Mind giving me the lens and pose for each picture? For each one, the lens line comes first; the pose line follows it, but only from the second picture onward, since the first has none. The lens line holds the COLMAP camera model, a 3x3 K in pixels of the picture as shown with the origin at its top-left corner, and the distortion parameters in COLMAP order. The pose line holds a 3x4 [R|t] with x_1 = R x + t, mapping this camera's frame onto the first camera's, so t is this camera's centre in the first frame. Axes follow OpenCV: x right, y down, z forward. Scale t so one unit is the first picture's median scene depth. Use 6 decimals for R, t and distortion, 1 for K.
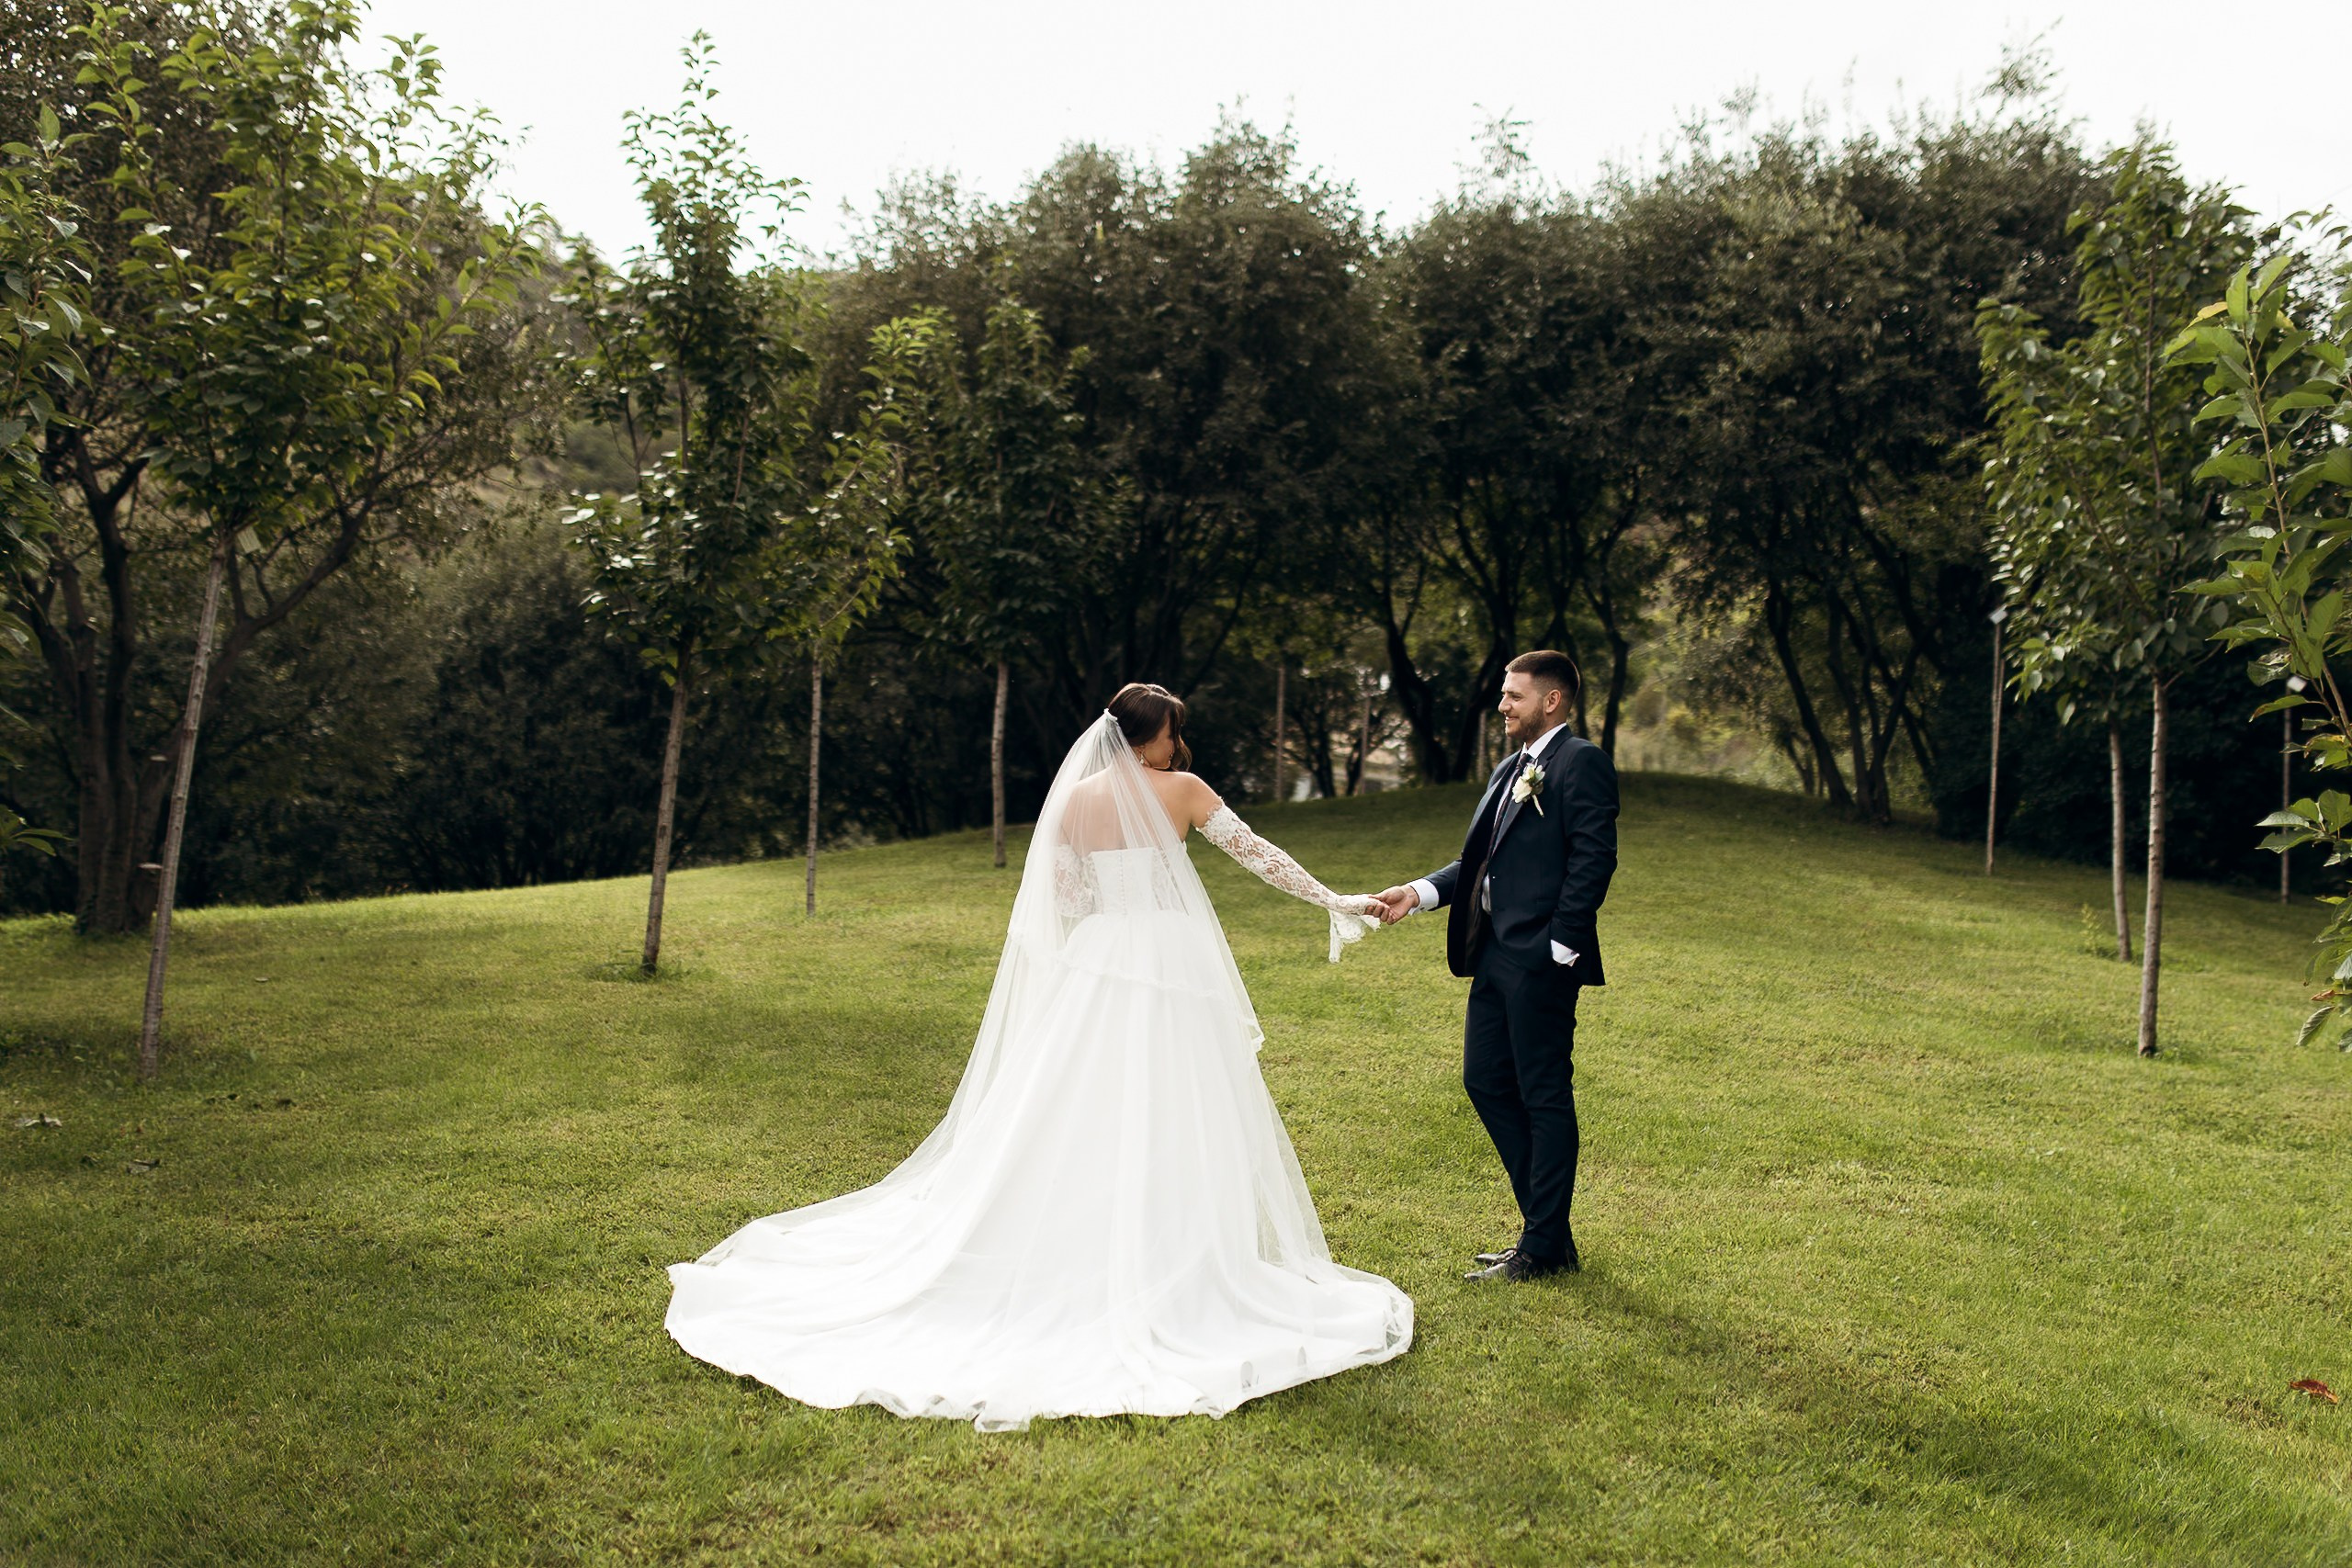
lens RADIAL K [[2224.5, 0, 1162.0], [0, 2224.5, 782.8], [0, 0, 1]] dist [-0.005629, 0.012010]
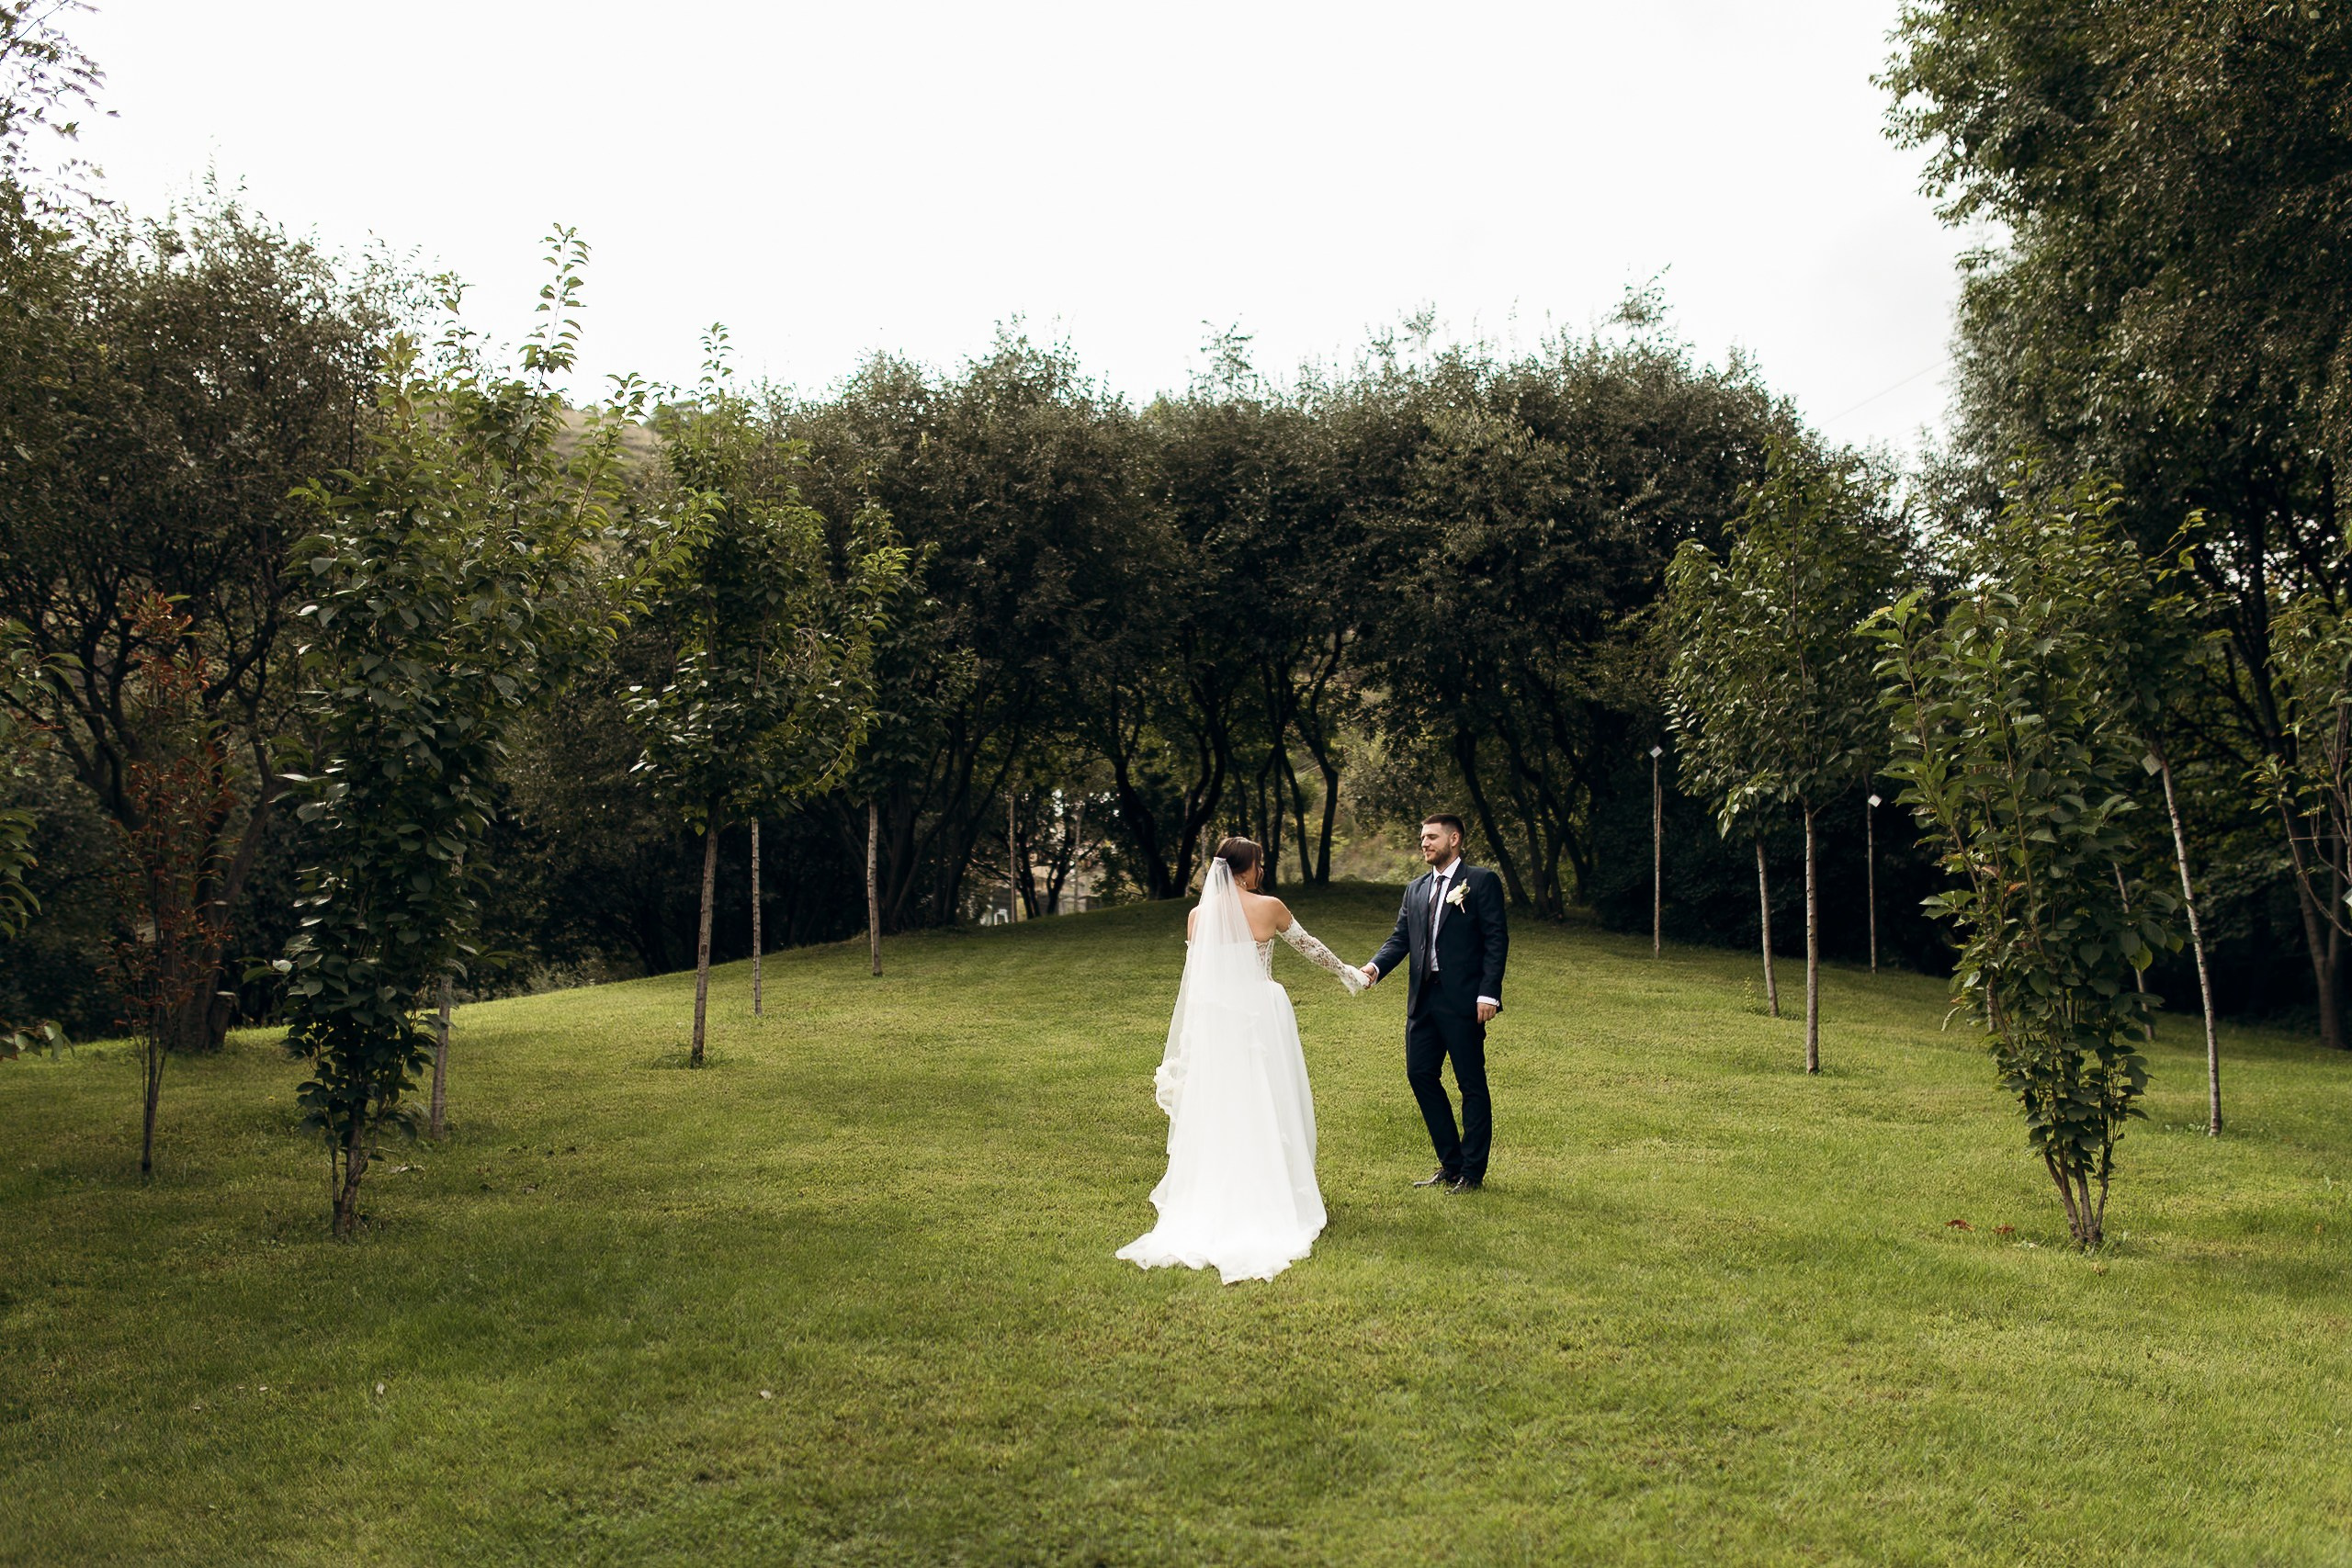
lens RADIAL K [[2196.5, 0, 1176.0], [0, 2196.5, 784.0], [0, 0, 1]] dist [-0.002086, -0.003000]
pose [[0.984026, -0.016779, 0.177235, -0.121509], [0.025984, 0.998424, -0.049749, -0.002204], [-0.176121, 0.053559, 0.982910, -0.190846]]
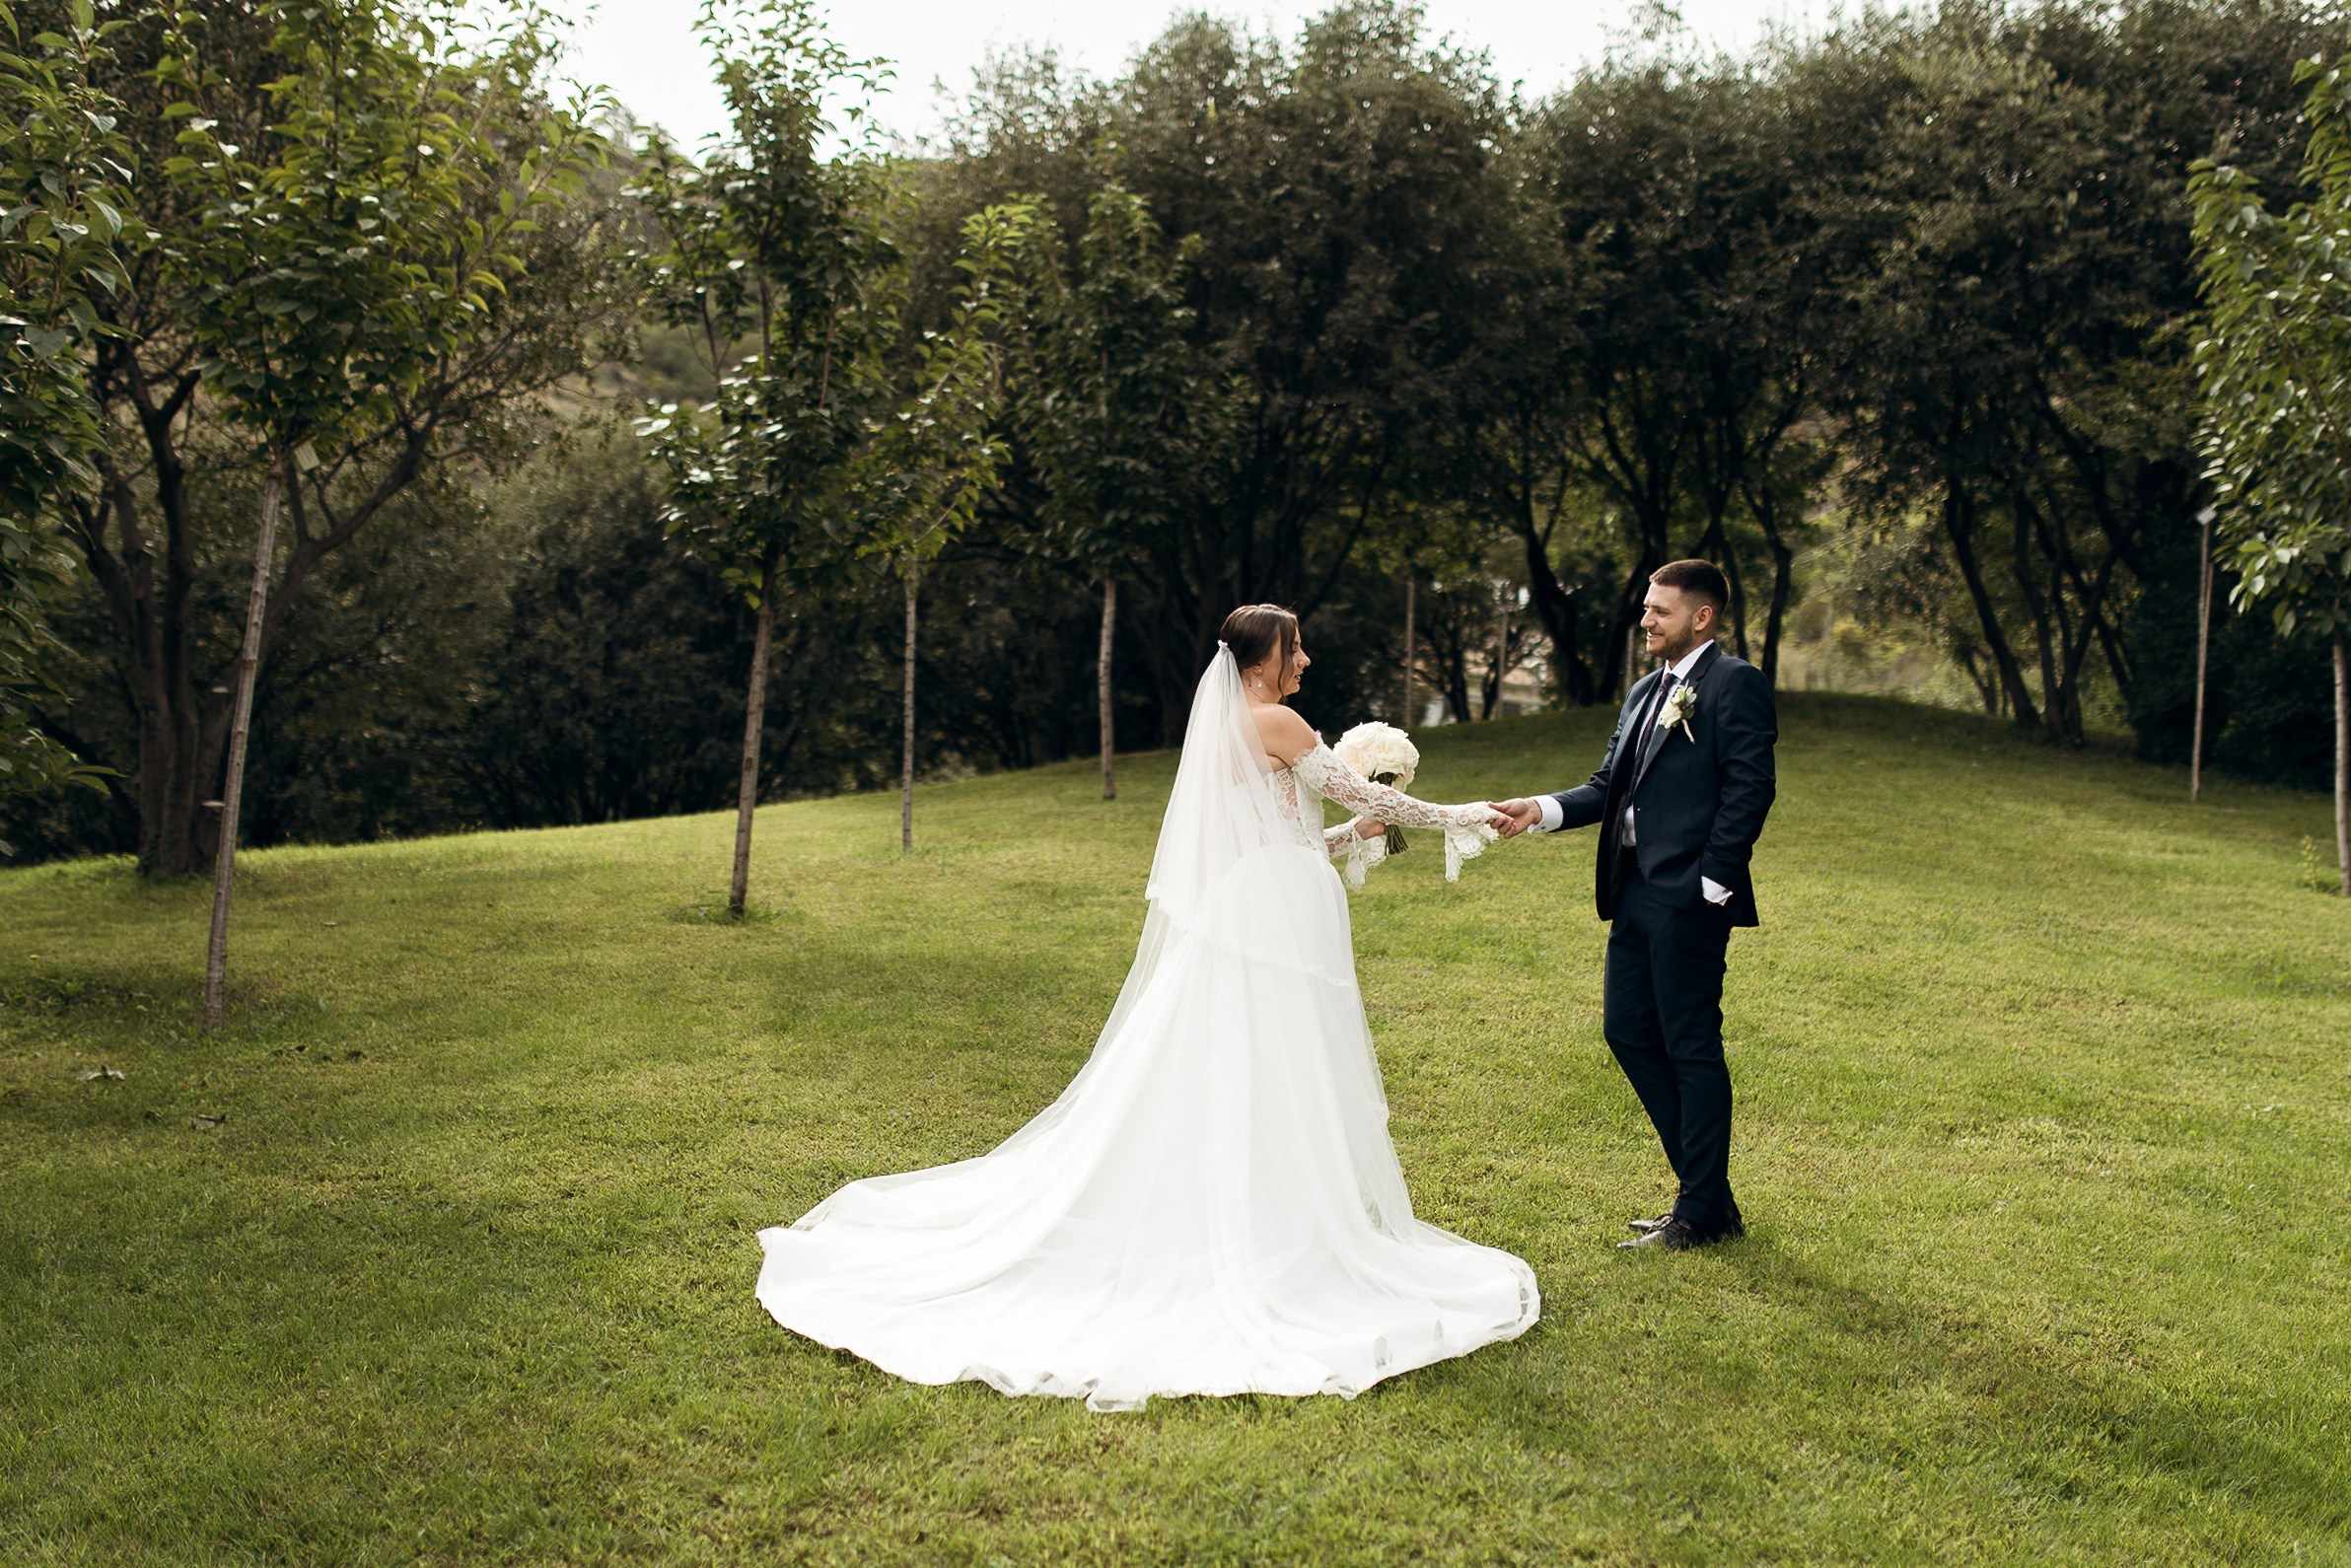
lens RADIAL K [[2389.2, 0, 1156.0], [0, 2389.2, 784.1], [0, 0, 1]] dist [-0.005673, 0.011807]
pose [[0.998581, -0.006228, -0.052887, -0.000330], [0.007917, 0.999463, 0.031786, -0.000192], [0.052661, -0.032159, 0.998094, 0.004334]]
